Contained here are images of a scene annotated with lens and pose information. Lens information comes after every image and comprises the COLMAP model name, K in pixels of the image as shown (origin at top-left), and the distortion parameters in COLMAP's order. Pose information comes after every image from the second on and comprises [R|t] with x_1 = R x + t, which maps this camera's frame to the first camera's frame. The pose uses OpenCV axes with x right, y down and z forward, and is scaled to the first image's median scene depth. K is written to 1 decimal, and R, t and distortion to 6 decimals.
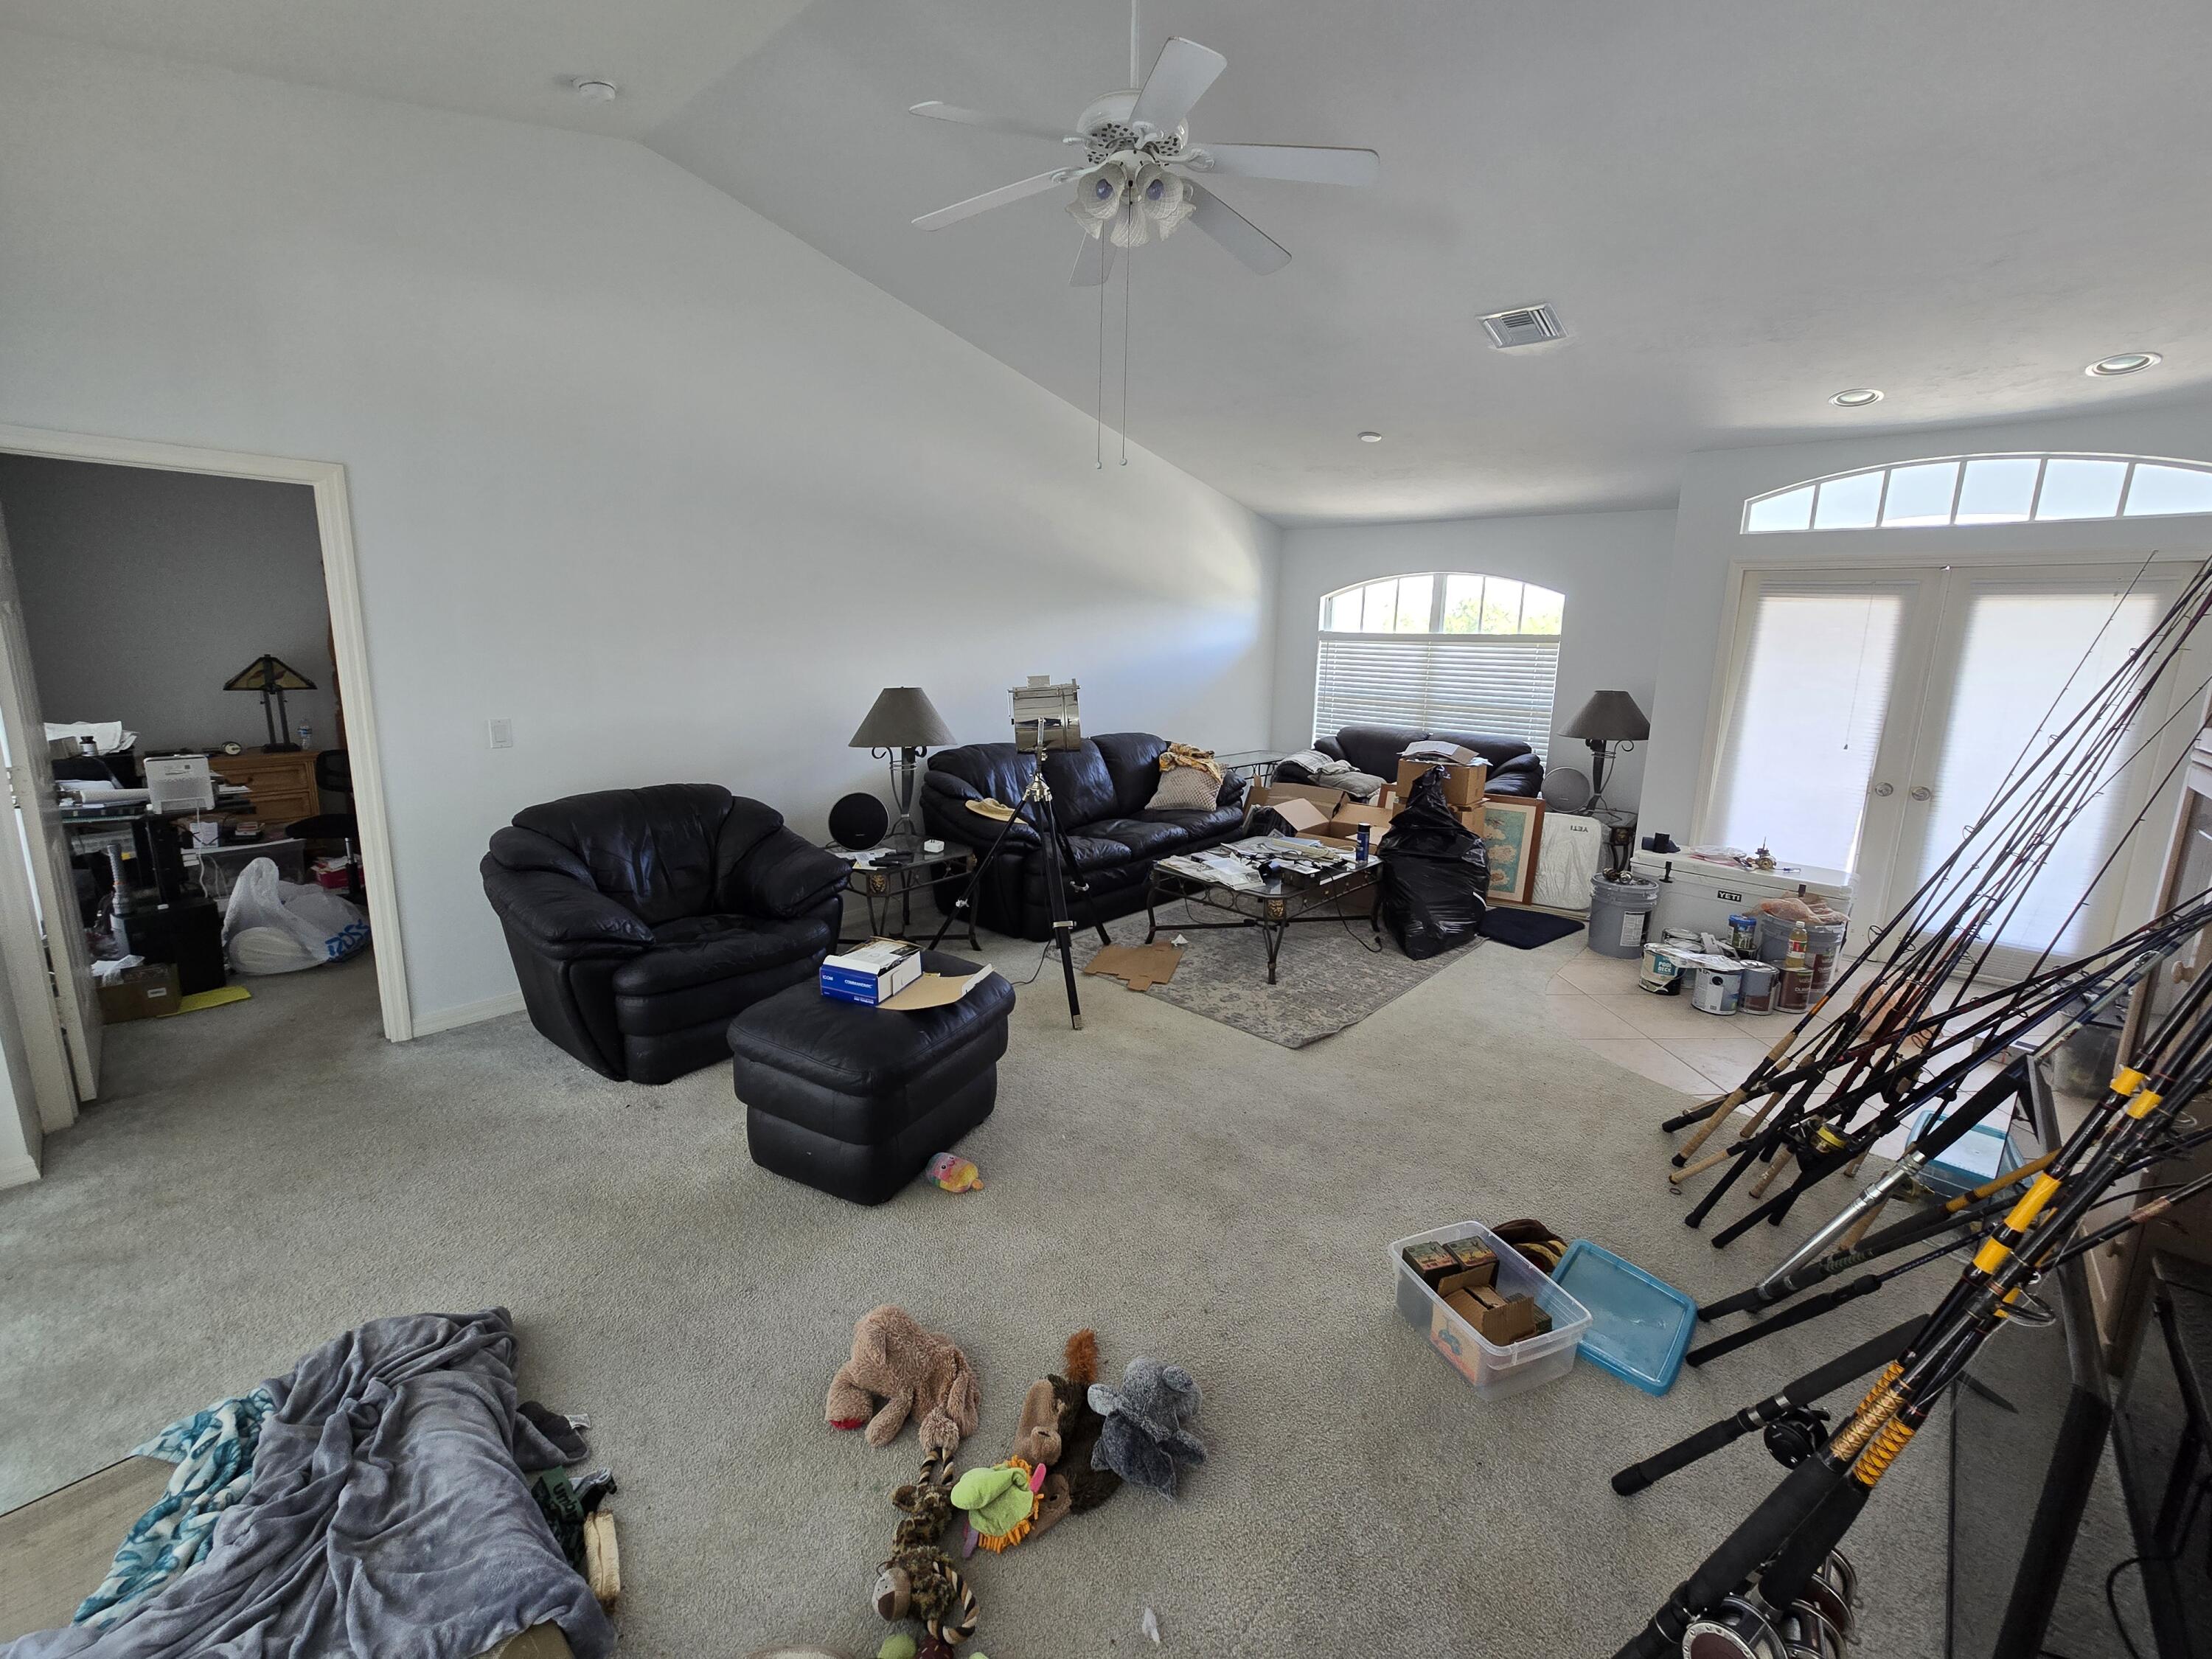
lens RADIAL K [[903.9, 0, 1104.3], [0, 903.9, 802.2], [0, 0, 1]] dist [0.001484, 0.000347]
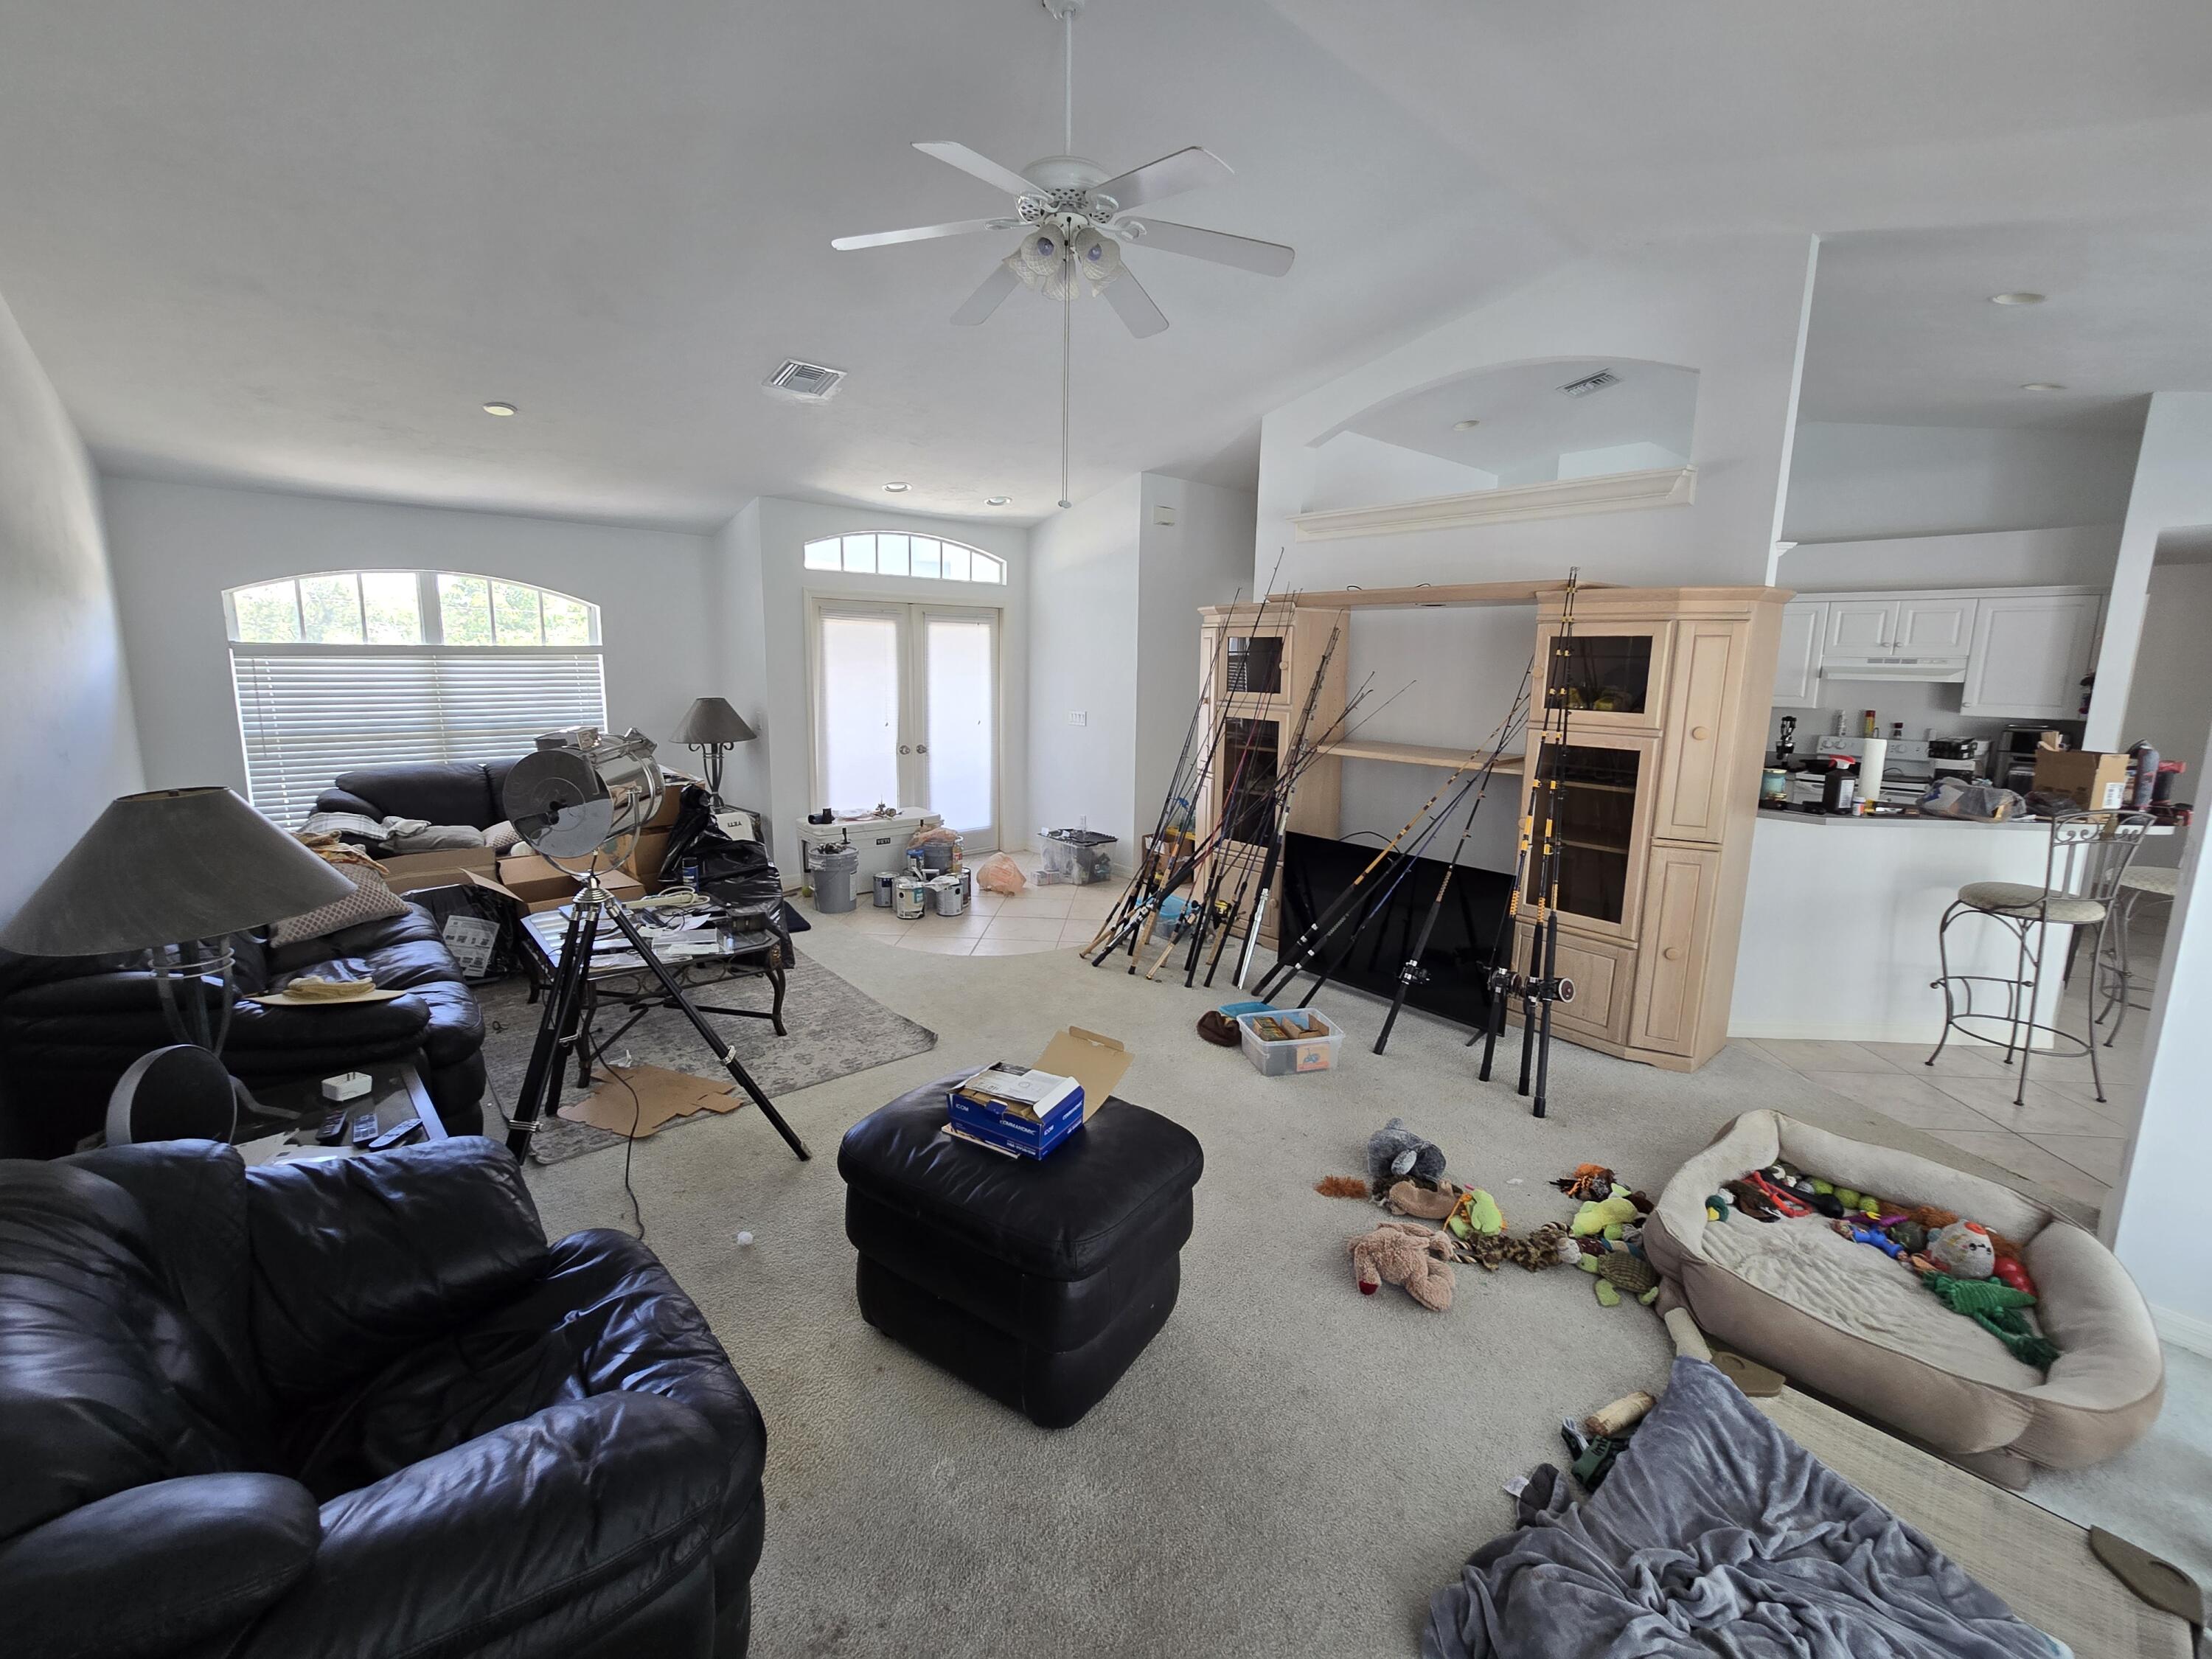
lens RADIAL K [[903.9, 0, 1104.3], [0, 903.9, 802.2], [0, 0, 1]] dist [0.001484, 0.000347]
pose [[0.125078, -0.178726, 0.975916, -0.583066], [0.175713, 0.972082, 0.155503, -0.106468], [-0.976463, 0.152031, 0.152990, 0.468618]]
